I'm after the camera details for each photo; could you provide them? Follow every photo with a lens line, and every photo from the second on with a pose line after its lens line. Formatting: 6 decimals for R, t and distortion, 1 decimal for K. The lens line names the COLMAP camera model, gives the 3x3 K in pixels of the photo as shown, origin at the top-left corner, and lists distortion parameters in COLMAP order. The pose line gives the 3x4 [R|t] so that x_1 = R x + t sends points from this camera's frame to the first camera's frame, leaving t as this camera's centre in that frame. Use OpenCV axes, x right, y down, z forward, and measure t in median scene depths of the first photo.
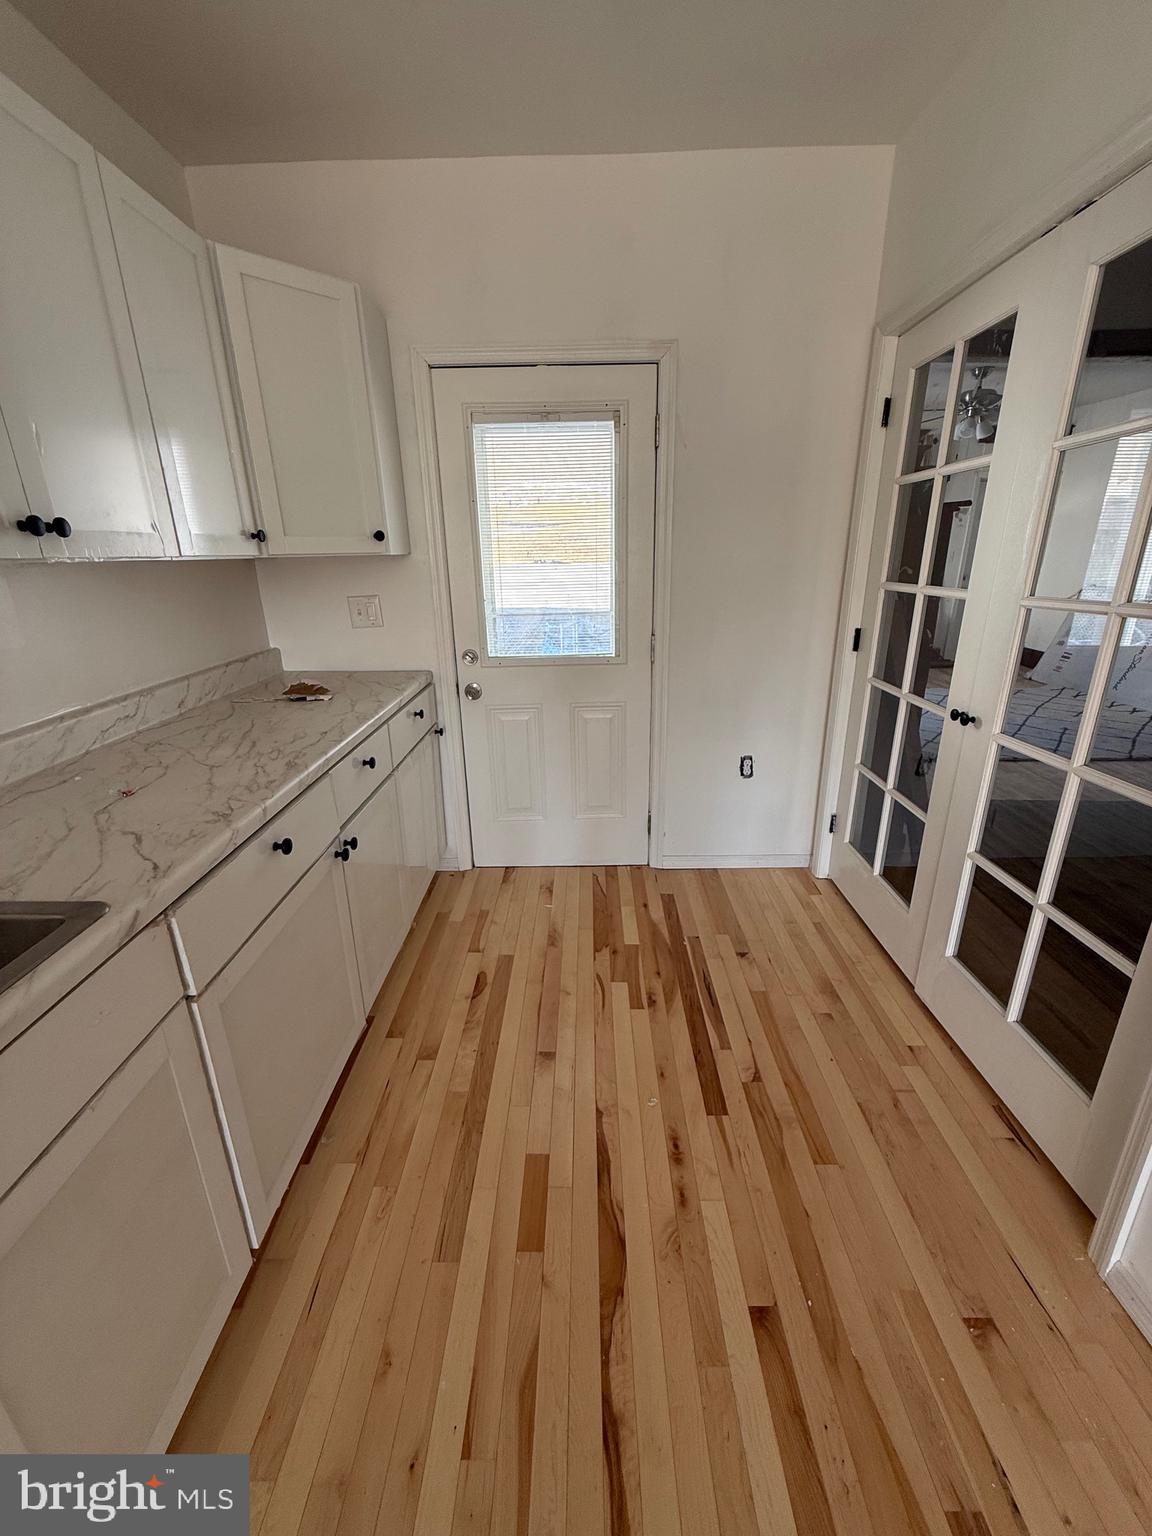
lens RADIAL K [[613.2, 0, 581.1], [0, 613.2, 760.9], [0, 0, 1]] dist [0.000514, -0.000361]
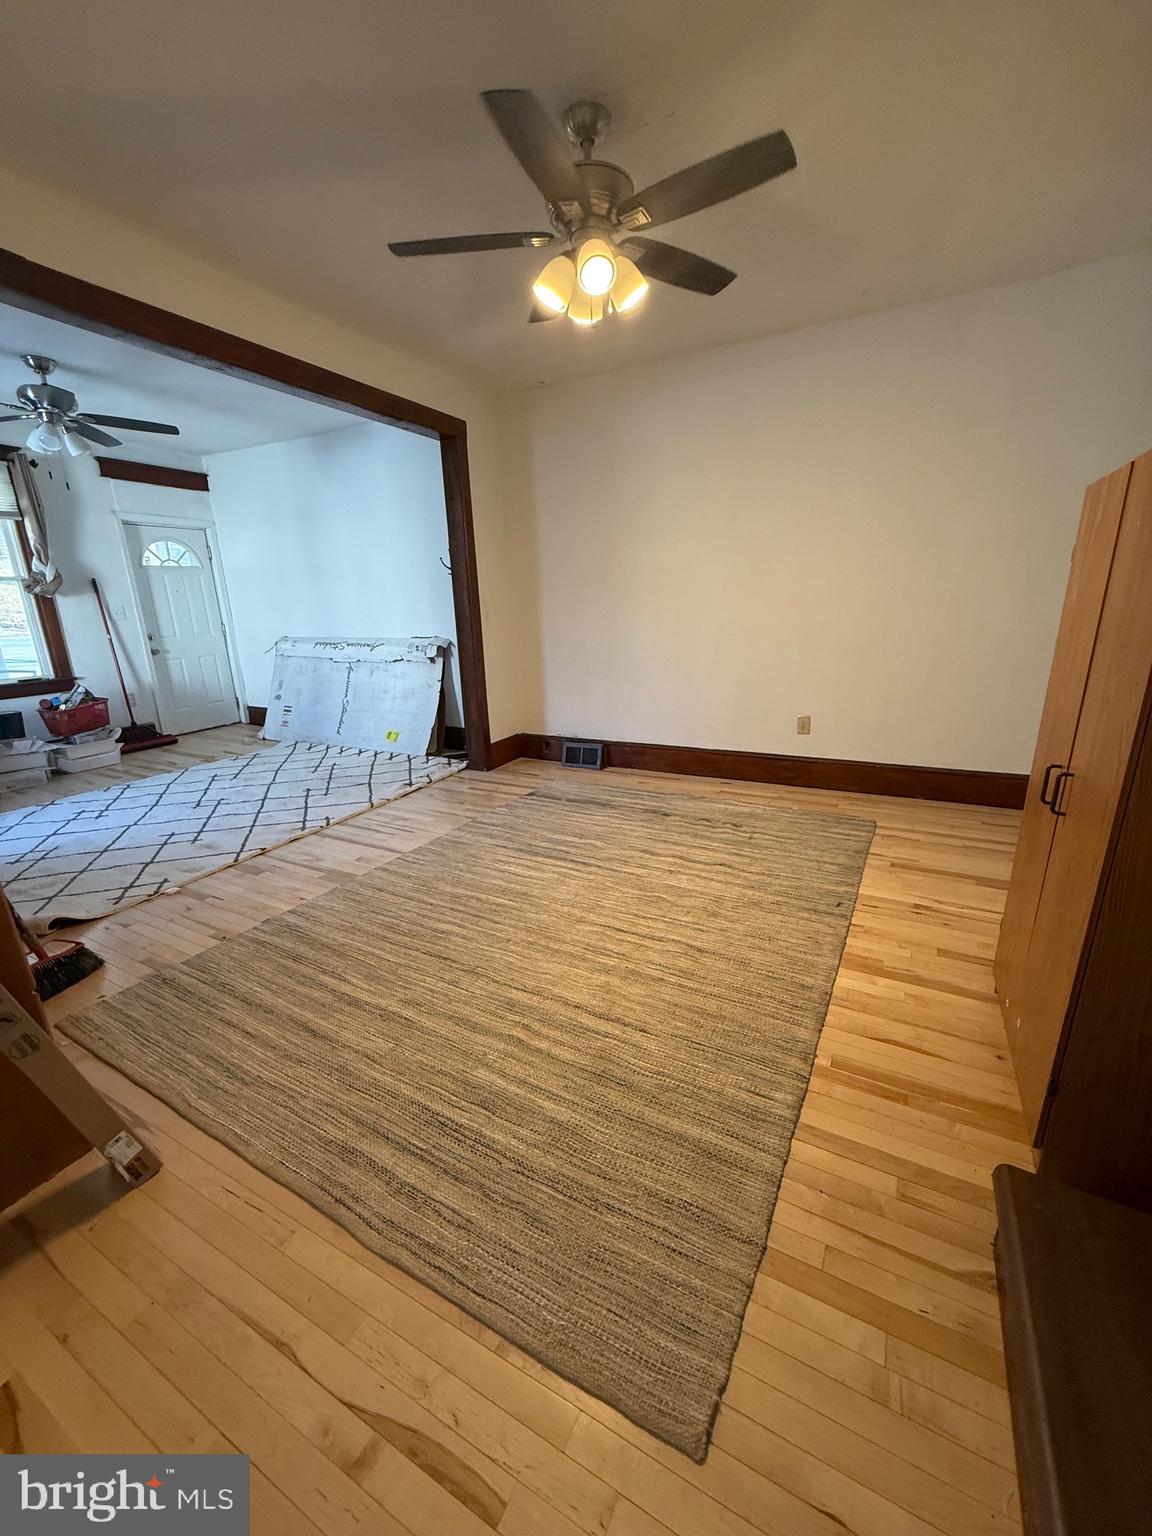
lens RADIAL K [[613.2, 0, 574.5], [0, 613.2, 770.6], [0, 0, 1]] dist [0.000514, -0.000361]
pose [[0.468776, -0.247108, 0.848049, 0.136623], [0.314159, 0.943941, 0.101391, -0.030555], [-0.825563, 0.218892, 0.520127, 0.126939]]
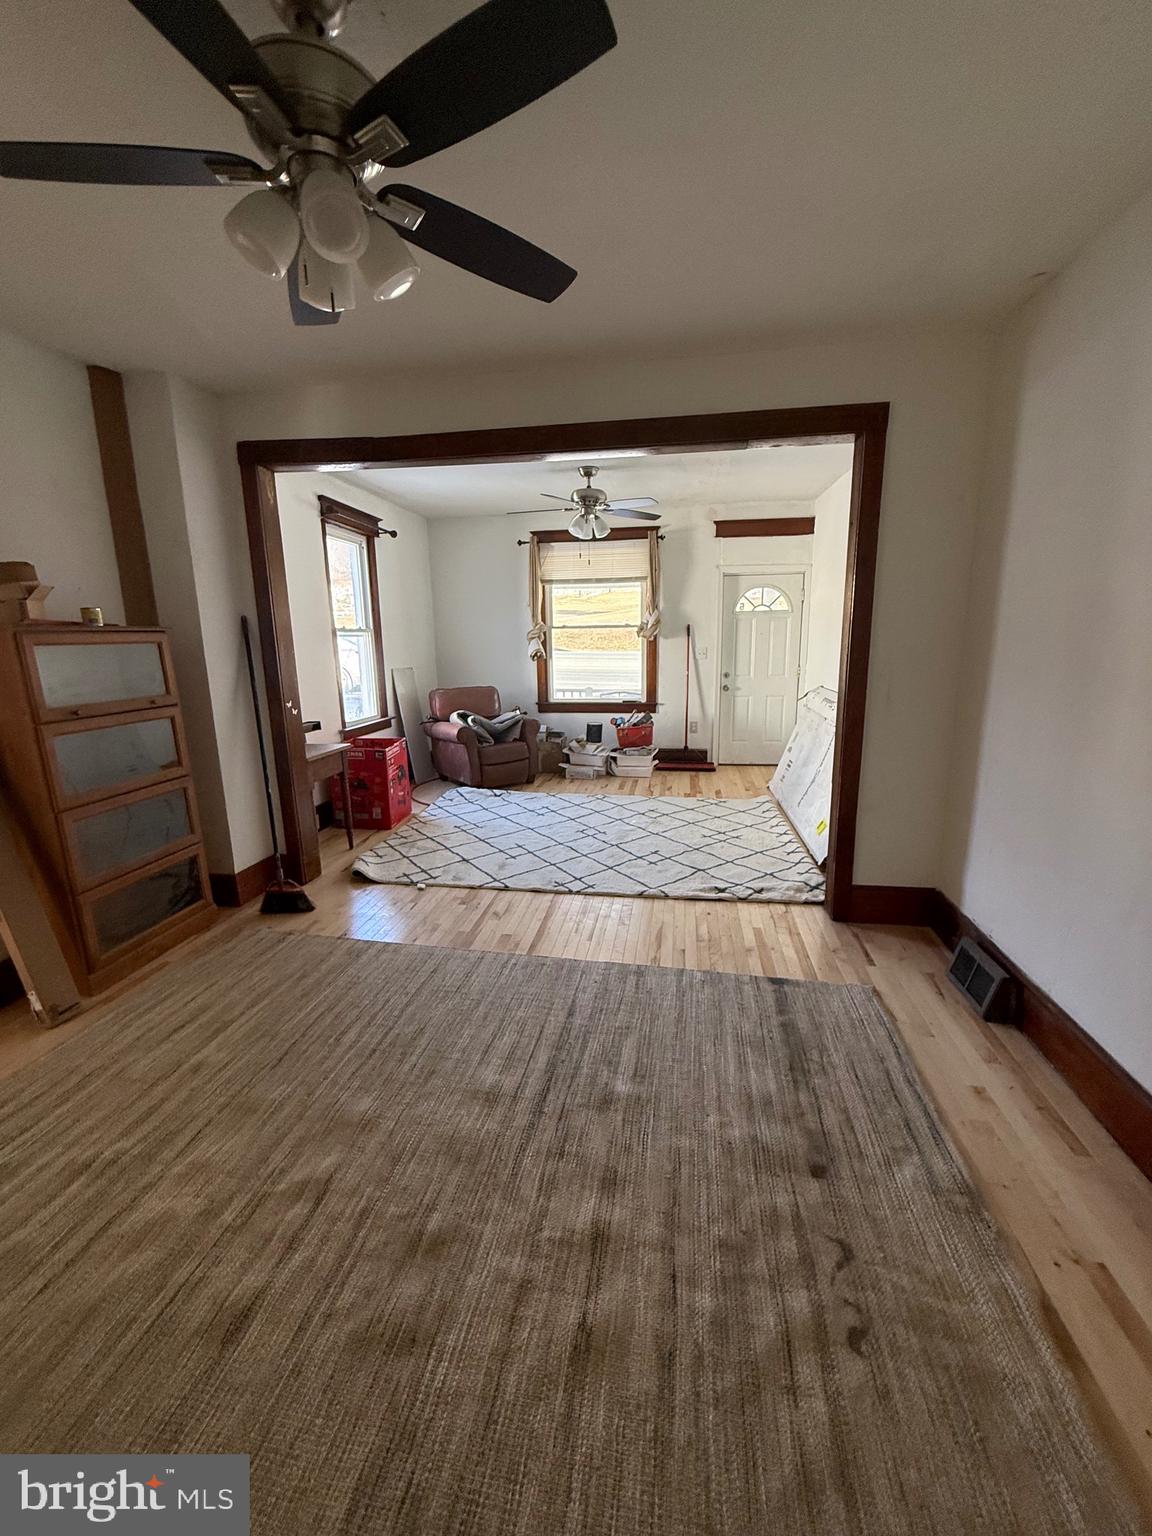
lens RADIAL K [[613.2, 0, 576.6], [0, 613.2, 766.5], [0, 0, 1]] dist [0.000514, -0.000361]
pose [[0.988213, 0.025243, -0.150990, 0.527063], [-0.043098, 0.992293, -0.116177, -0.043366], [0.146894, 0.121315, 0.981685, 0.073090]]
